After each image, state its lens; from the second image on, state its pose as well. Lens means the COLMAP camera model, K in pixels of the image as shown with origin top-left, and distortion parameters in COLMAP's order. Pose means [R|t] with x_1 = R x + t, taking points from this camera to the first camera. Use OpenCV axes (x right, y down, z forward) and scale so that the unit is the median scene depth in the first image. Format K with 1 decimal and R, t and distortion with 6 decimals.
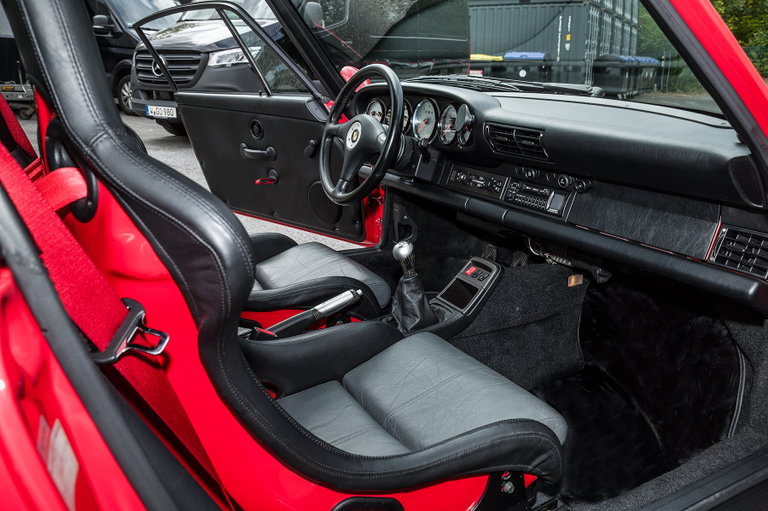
lens RADIAL K [[632.6, 0, 384.0], [0, 632.6, 255.5], [0, 0, 1]] dist [-0.091040, 0.131743]
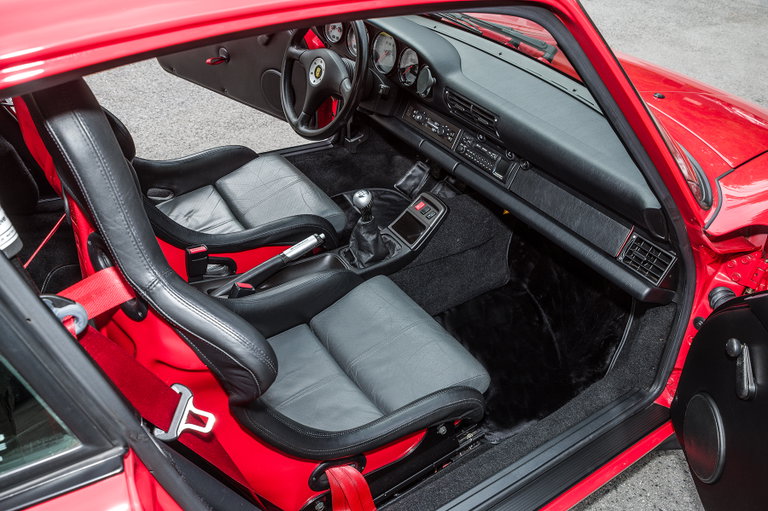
lens RADIAL K [[632.6, 0, 384.0], [0, 632.6, 255.5], [0, 0, 1]] dist [-0.091040, 0.131743]
pose [[0.993243, 0.020574, 0.114217, -0.055088], [-0.056059, 0.946783, 0.316953, -0.259520], [-0.101618, -0.321214, 0.941539, -0.079578]]
